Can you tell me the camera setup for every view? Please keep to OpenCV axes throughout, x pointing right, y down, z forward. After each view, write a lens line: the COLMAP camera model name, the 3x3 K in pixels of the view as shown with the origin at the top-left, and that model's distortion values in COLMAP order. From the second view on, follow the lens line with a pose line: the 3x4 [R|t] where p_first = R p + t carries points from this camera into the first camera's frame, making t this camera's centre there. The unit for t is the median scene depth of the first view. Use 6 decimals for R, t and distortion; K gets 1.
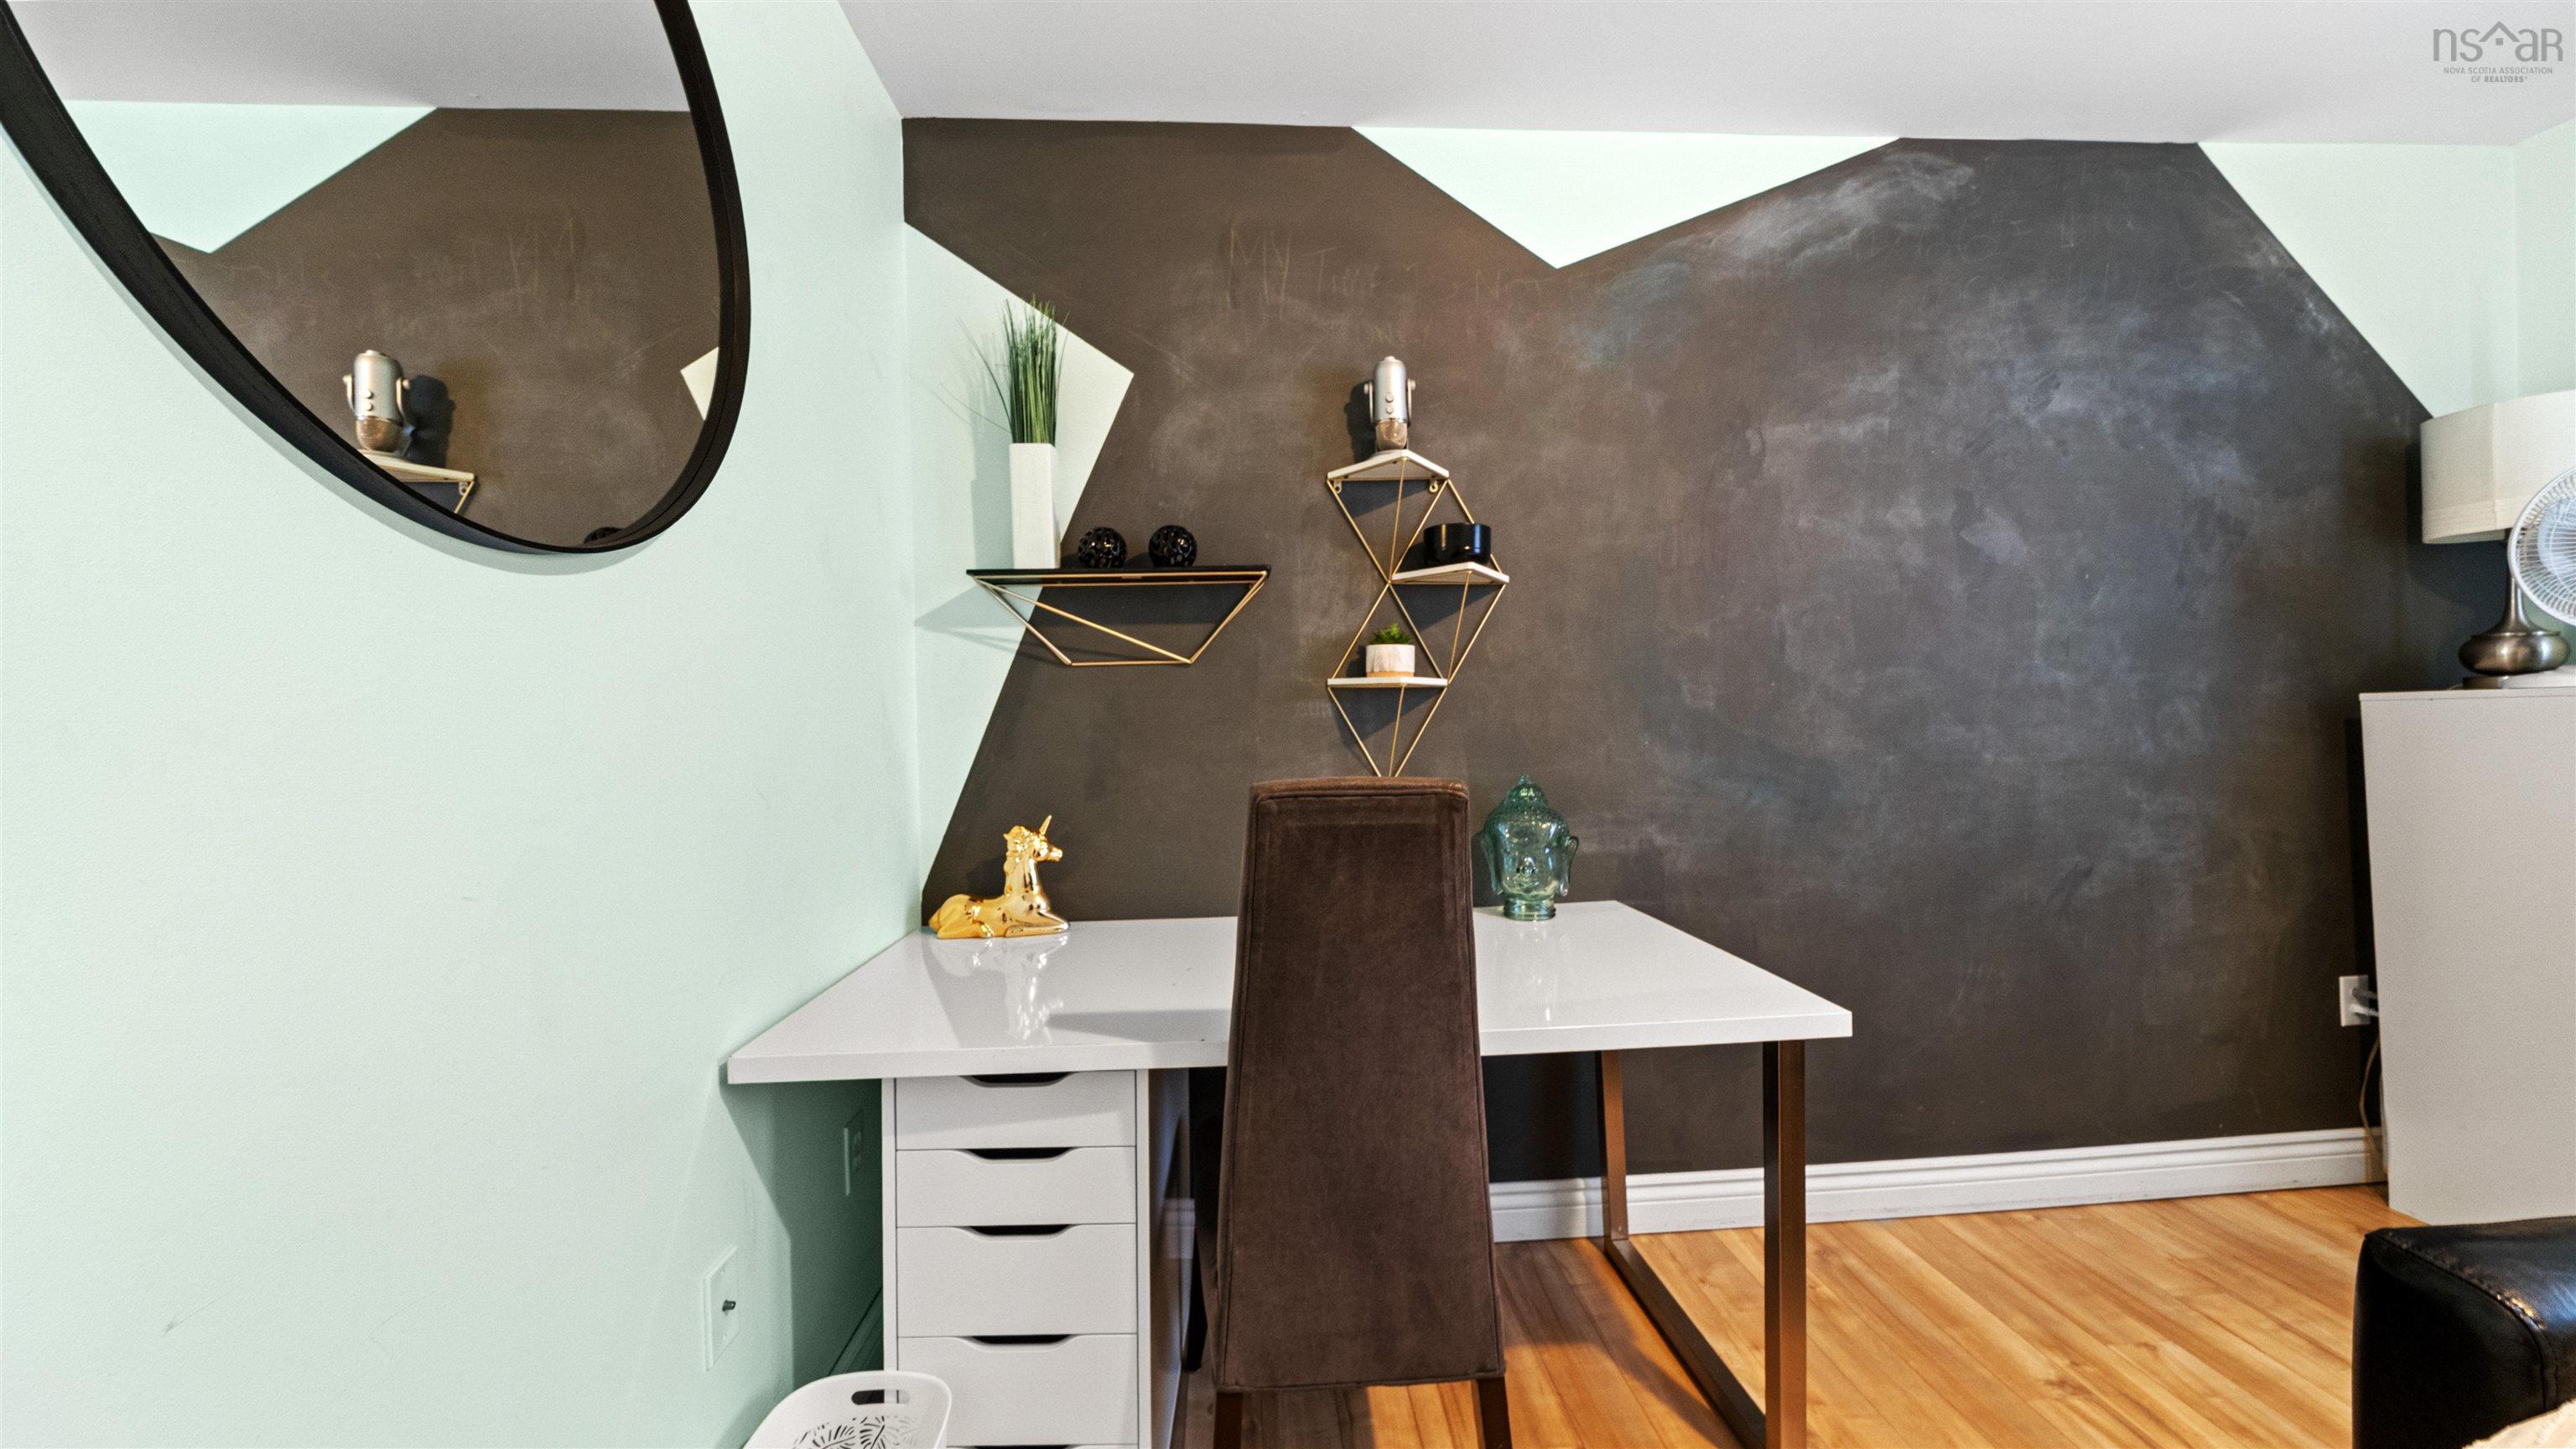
lens RADIAL K [[896.4, 0, 1283.9], [0, 896.4, 711.3], [0, 0, 1]] dist [-0.005206, -0.000304]
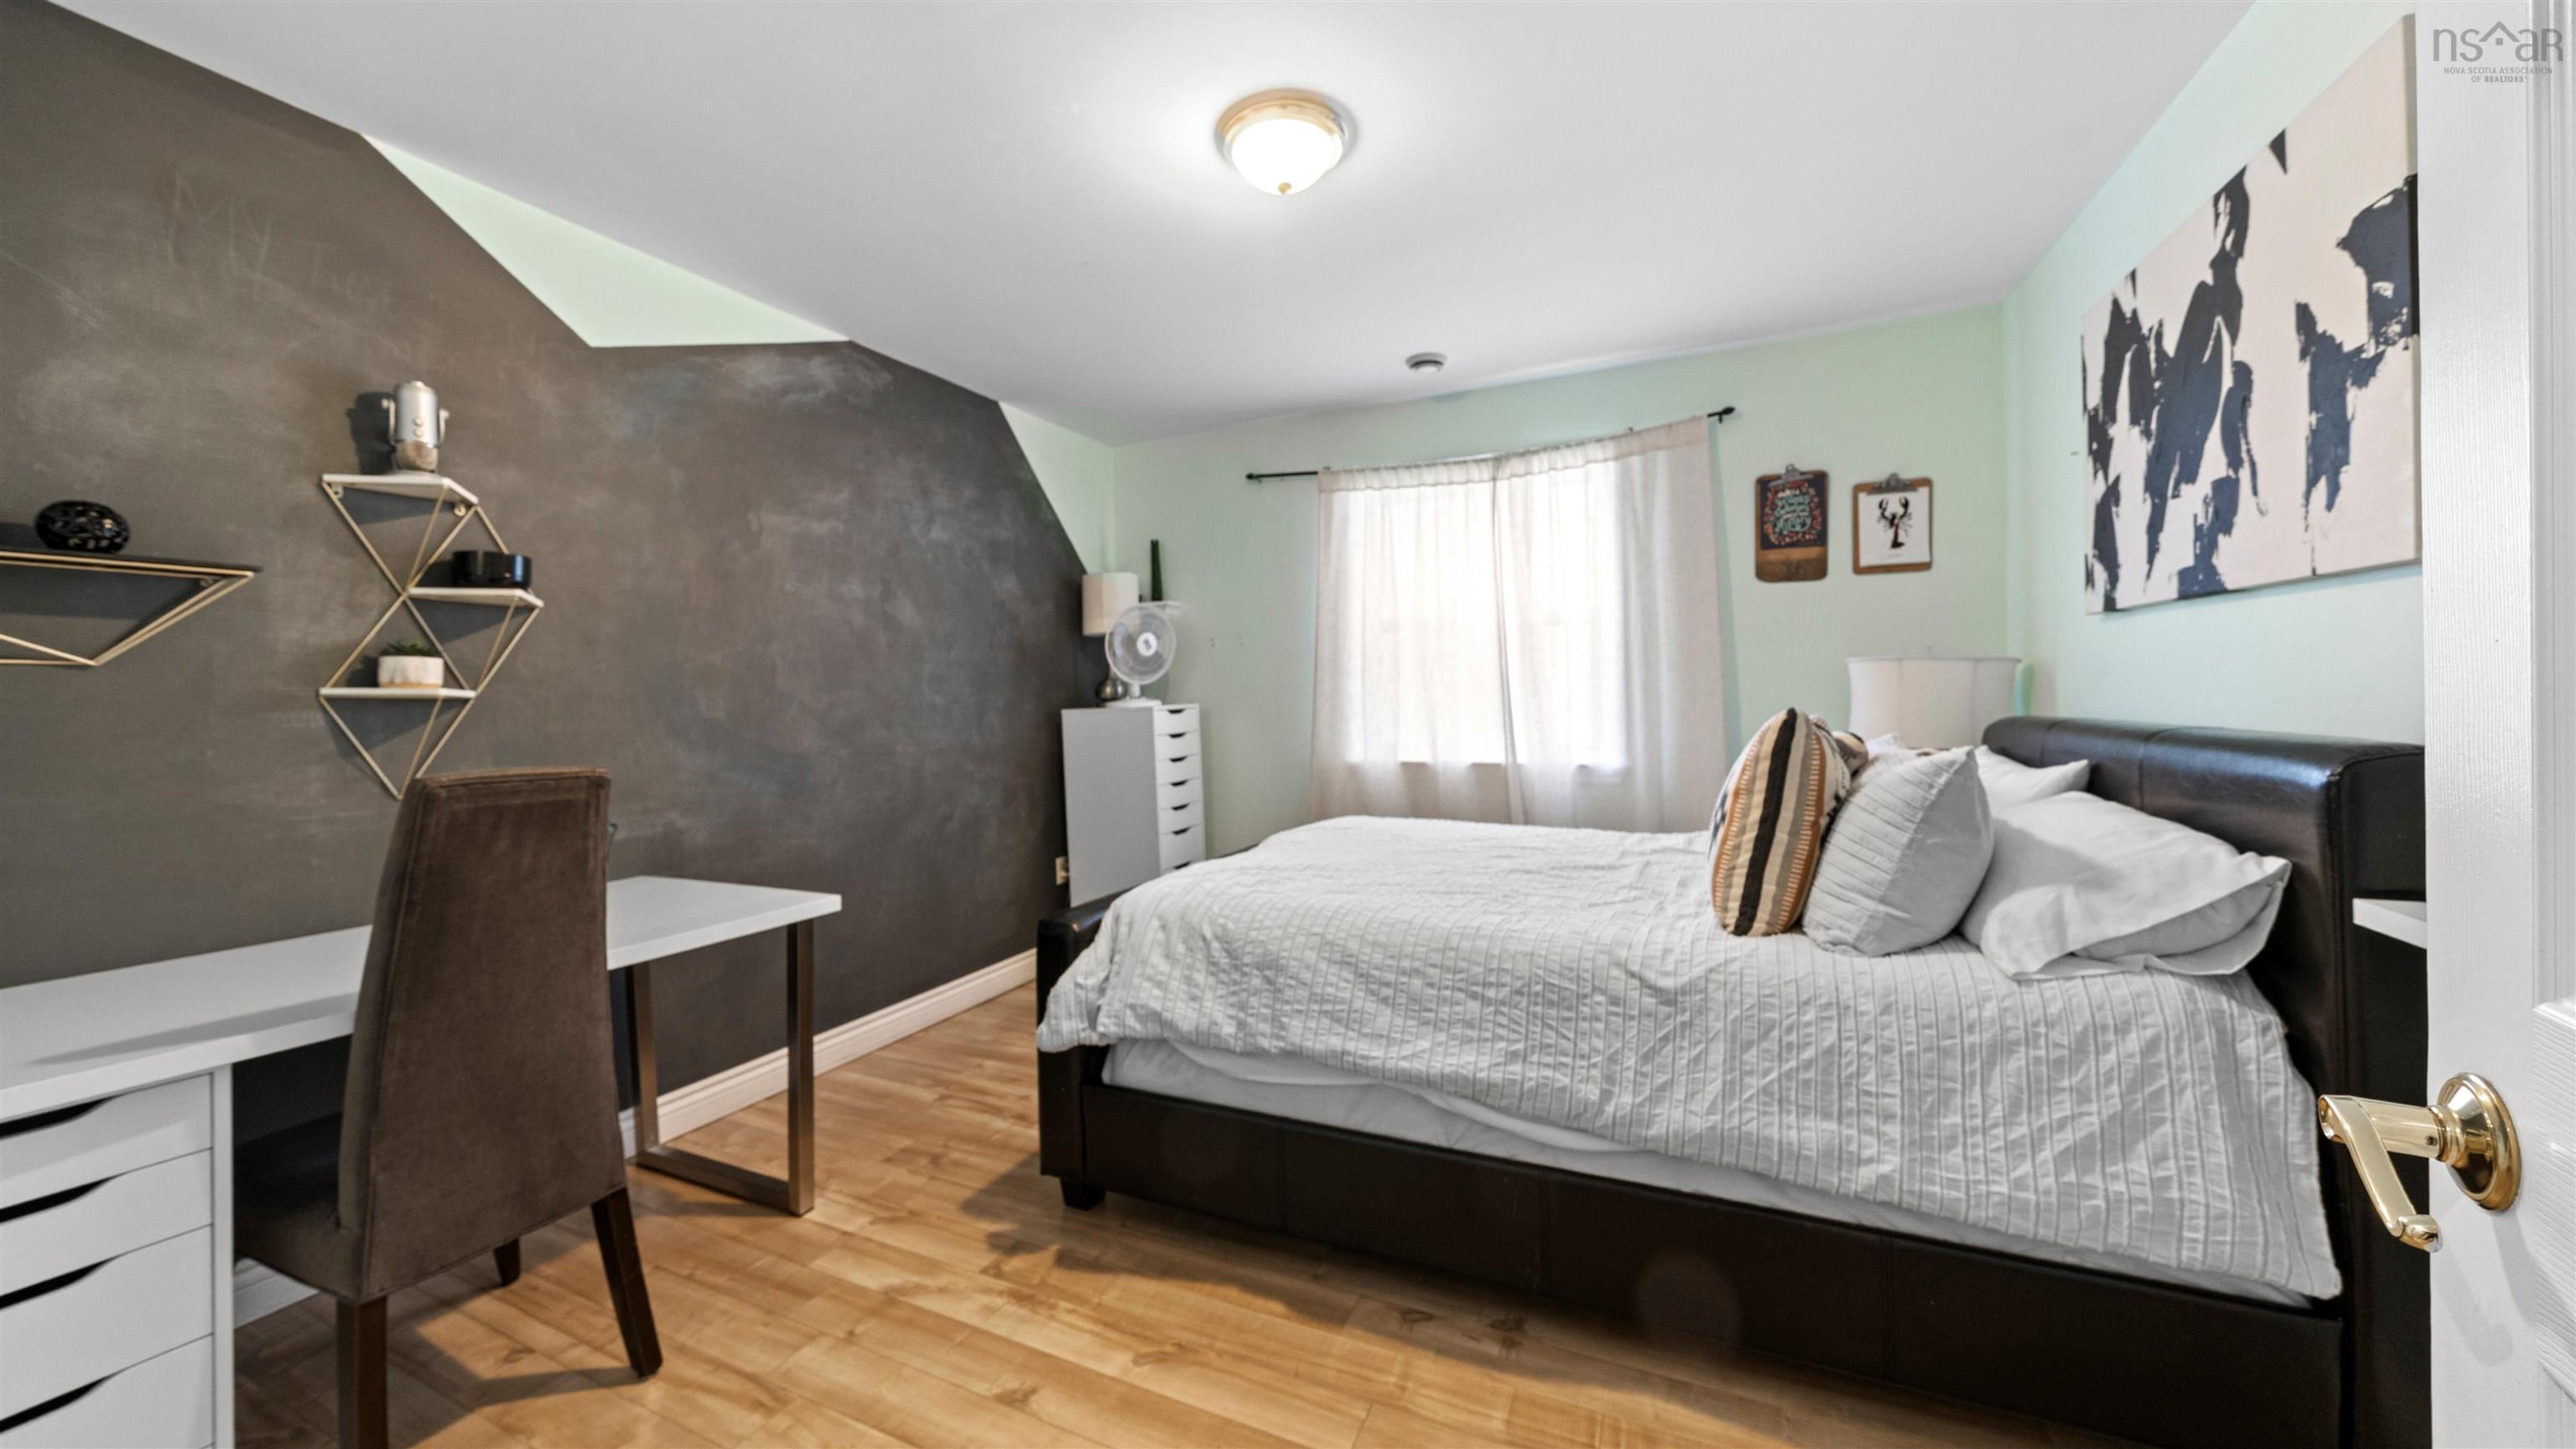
lens RADIAL K [[896.4, 0, 1283.9], [0, 896.4, 711.3], [0, 0, 1]] dist [-0.005206, -0.000304]
pose [[0.461482, 0.004815, 0.887136, -0.320047], [0.007929, 0.999923, -0.009551, 0.005728], [-0.887114, 0.011442, 0.461409, -0.353462]]
